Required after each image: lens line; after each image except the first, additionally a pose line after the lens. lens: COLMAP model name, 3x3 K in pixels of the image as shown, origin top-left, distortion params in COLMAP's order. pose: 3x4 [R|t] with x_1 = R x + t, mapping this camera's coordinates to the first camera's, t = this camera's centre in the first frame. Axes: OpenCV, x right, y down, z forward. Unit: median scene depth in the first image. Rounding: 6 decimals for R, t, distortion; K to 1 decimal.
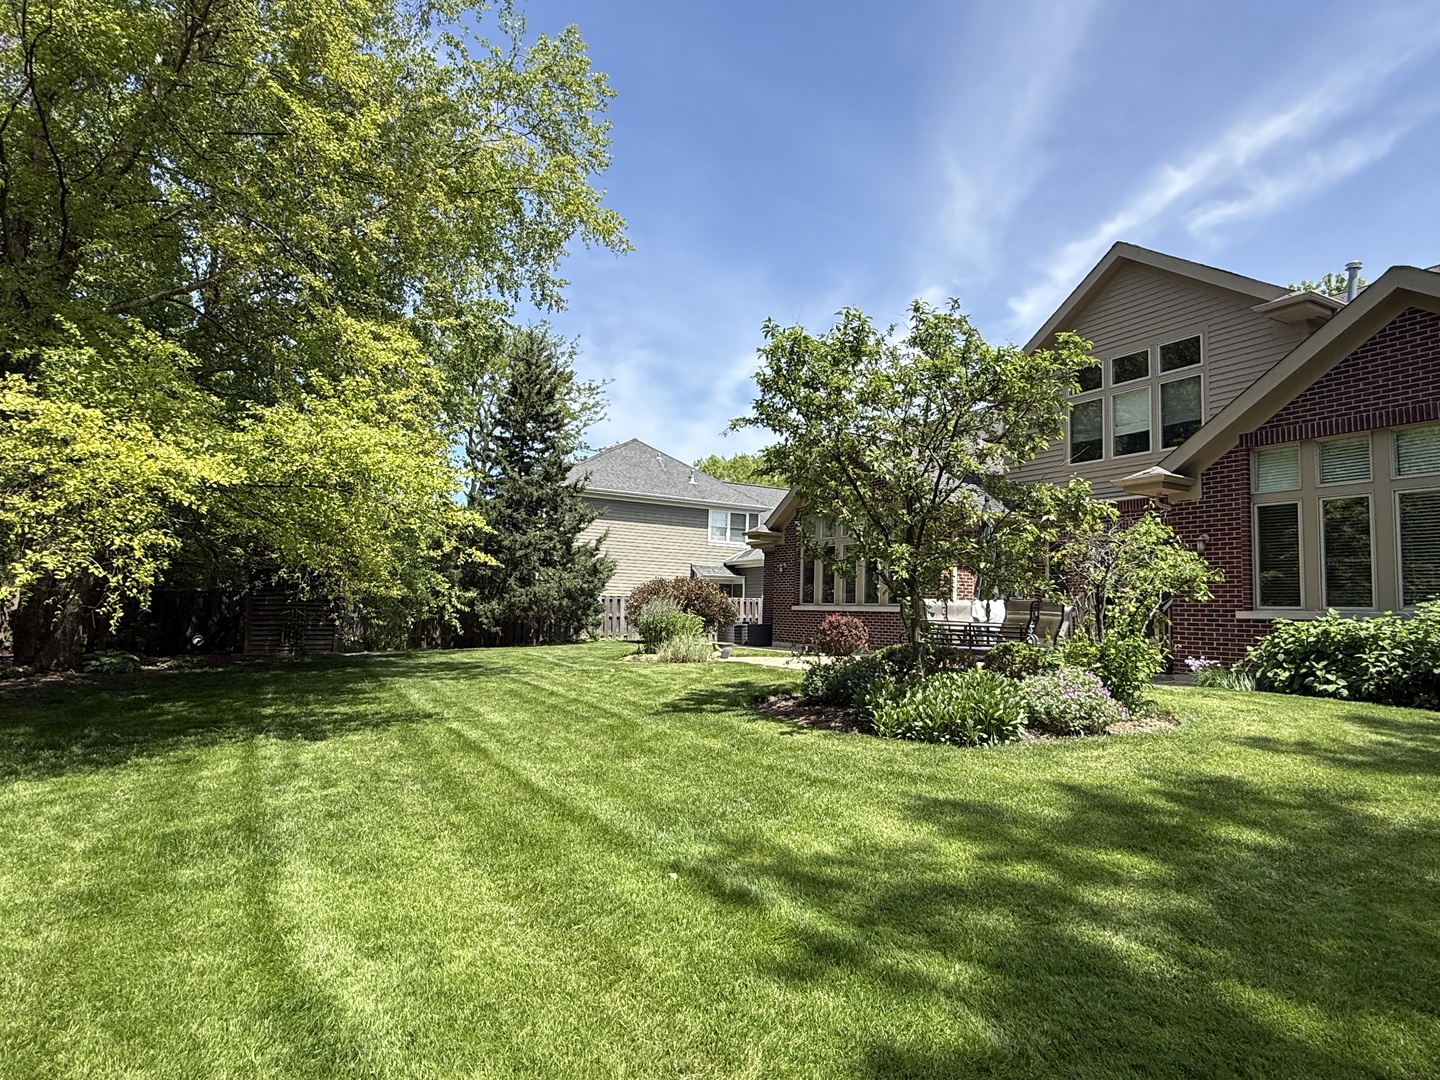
lens RADIAL K [[828.7, 0, 719.4], [0, 828.7, 554.8], [0, 0, 1]] dist [0.012250, 0.000298]
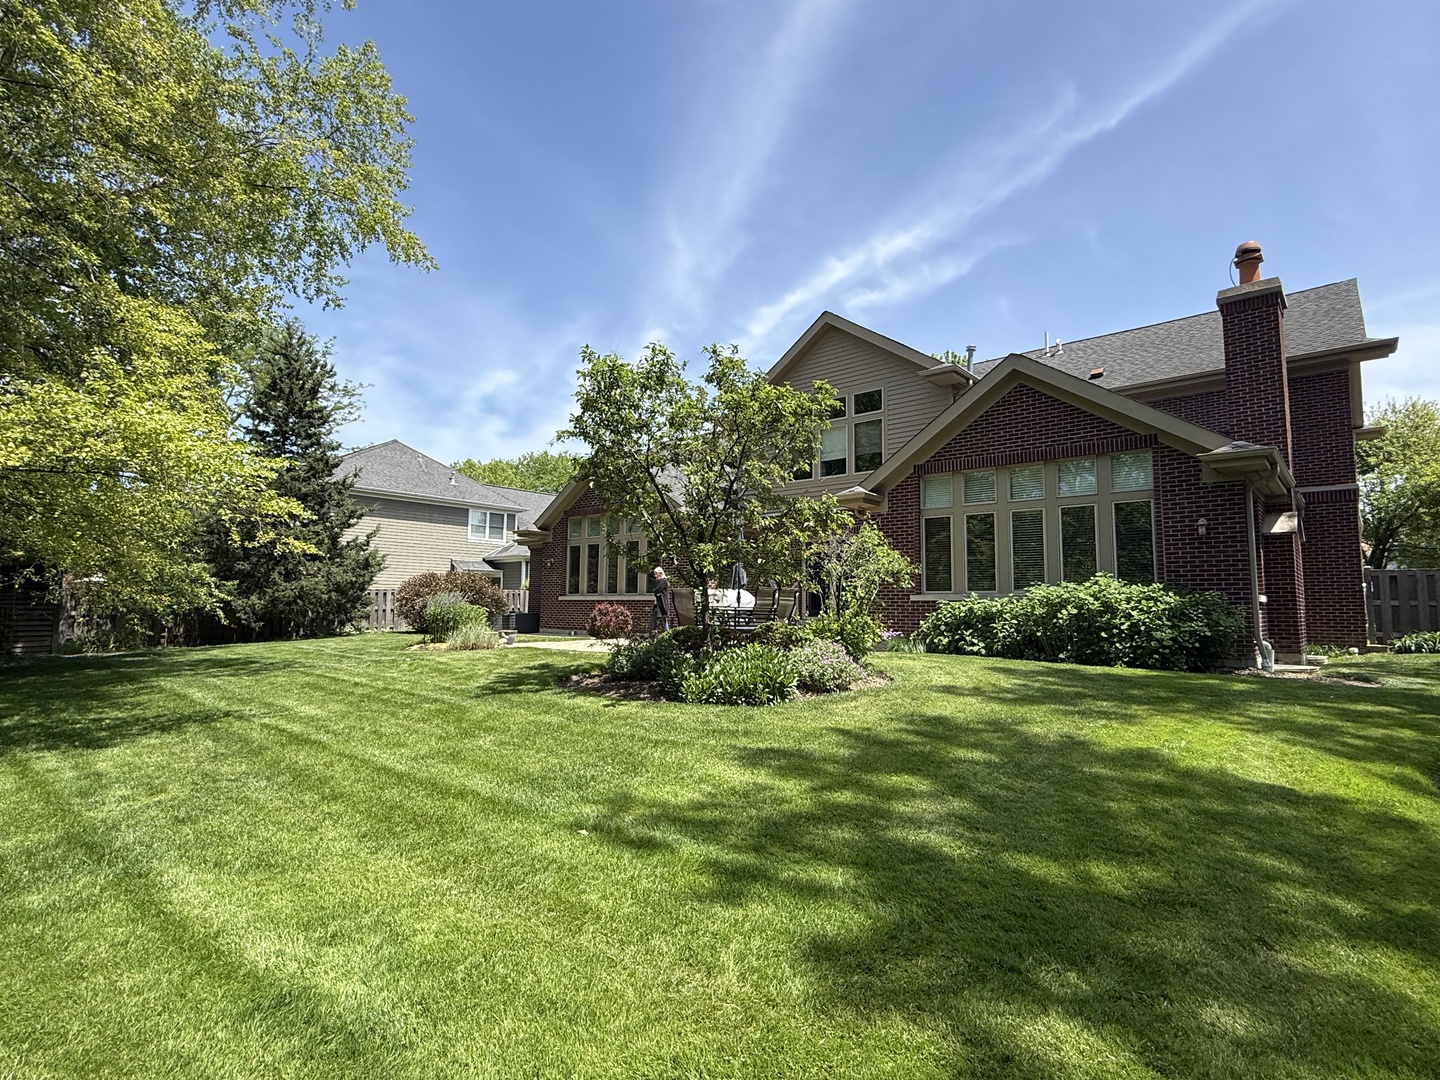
lens RADIAL K [[721.7, 0, 720.0], [0, 721.7, 540.0], [0, 0, 1]] dist [0.010816, 0.001087]
pose [[0.939117, 0.013195, 0.343344, -0.107243], [-0.007588, 0.999815, -0.017668, 0.001238], [-0.343514, 0.013987, 0.939043, 0.000177]]
